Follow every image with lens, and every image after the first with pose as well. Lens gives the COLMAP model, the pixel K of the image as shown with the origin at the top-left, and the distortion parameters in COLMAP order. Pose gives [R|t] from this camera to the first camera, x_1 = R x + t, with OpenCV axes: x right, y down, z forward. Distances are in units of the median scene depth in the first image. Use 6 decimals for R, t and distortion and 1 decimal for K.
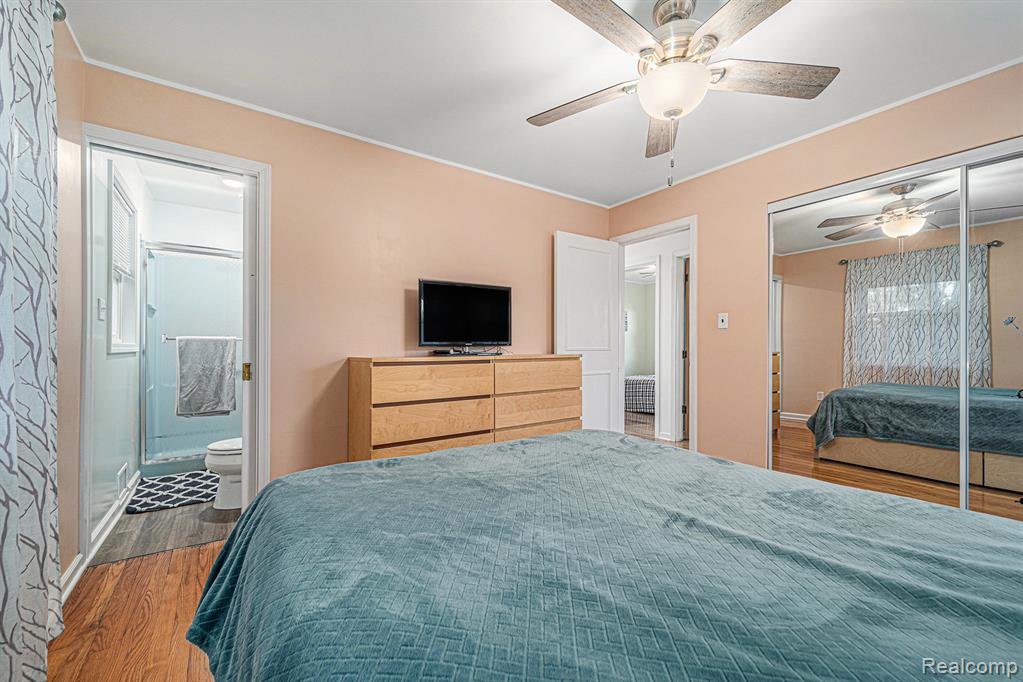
lens RADIAL K [[412.0, 0, 511.6], [0, 412.0, 343.4], [0, 0, 1]] dist [0.000665, -0.000714]
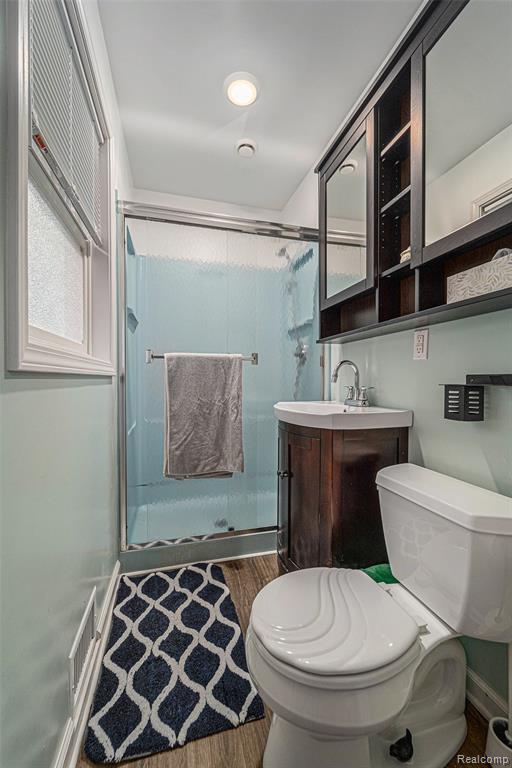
lens RADIAL K [[309.3, 0, 255.3], [0, 309.3, 384.7], [0, 0, 1]] dist [0.000665, -0.000714]
pose [[0.940342, 0.007033, -0.340158, -0.522014], [0.000690, 0.999745, 0.022576, 0.021355], [0.340230, -0.021464, 0.940097, 0.602379]]
